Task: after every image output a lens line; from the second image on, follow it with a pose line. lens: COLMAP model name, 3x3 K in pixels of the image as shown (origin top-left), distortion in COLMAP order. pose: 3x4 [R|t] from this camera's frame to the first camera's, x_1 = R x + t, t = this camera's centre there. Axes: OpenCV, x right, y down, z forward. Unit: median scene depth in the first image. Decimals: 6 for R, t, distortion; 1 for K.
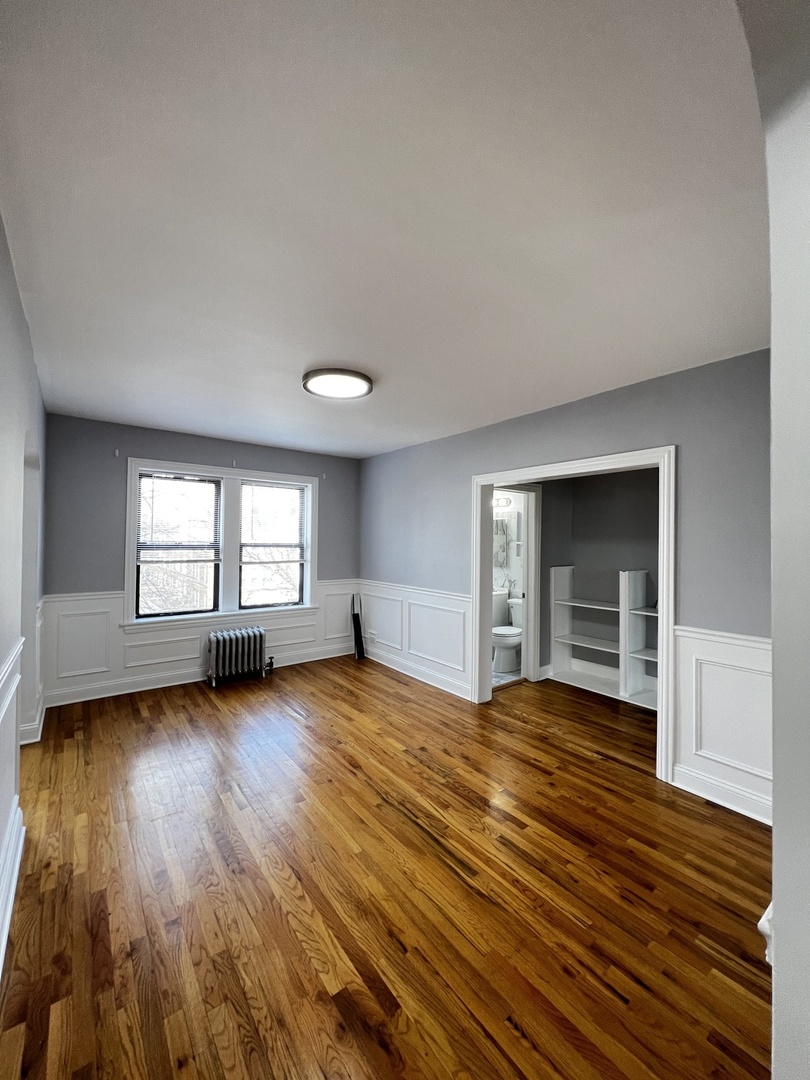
lens RADIAL K [[429.3, 0, 407.8], [0, 429.3, 541.8], [0, 0, 1]] dist [-0.001372, 0.002096]
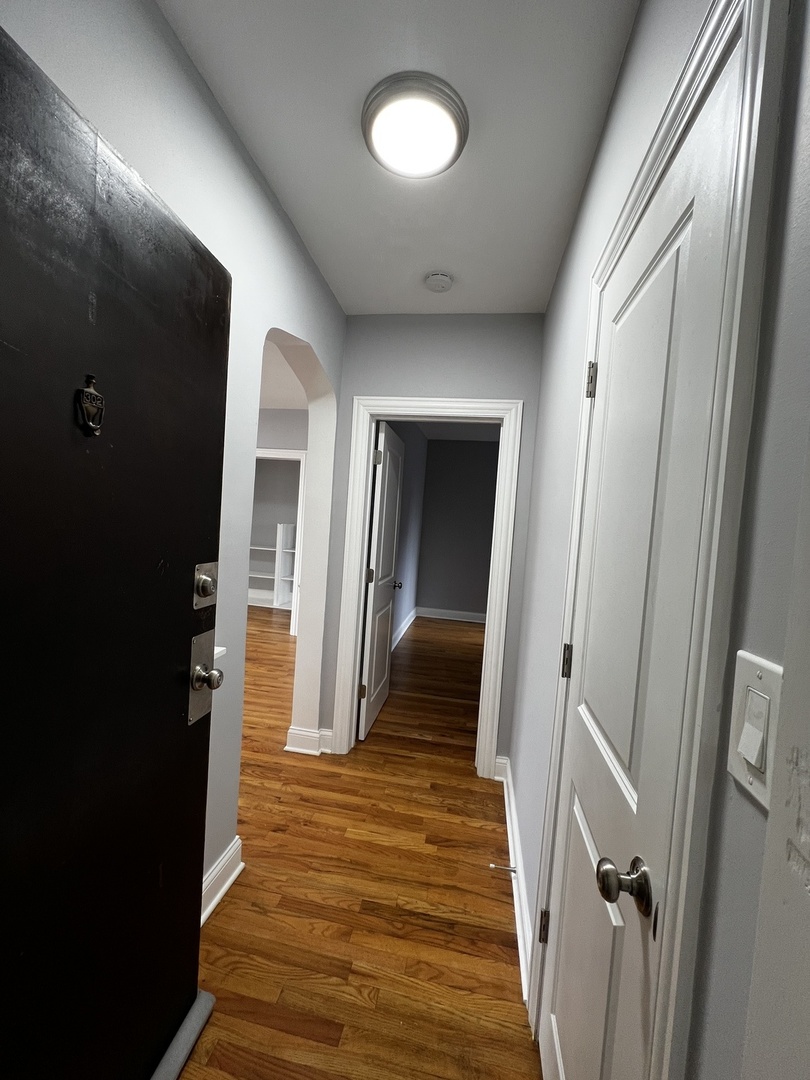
lens RADIAL K [[433.7, 0, 402.9], [0, 433.7, 537.9], [0, 0, 1]] dist [-0.009650, 0.001766]
pose [[0.743865, 0.019446, 0.668047, -0.178810], [-0.064762, 0.996970, 0.043091, 0.021957], [-0.665185, -0.075318, 0.742870, -0.393249]]
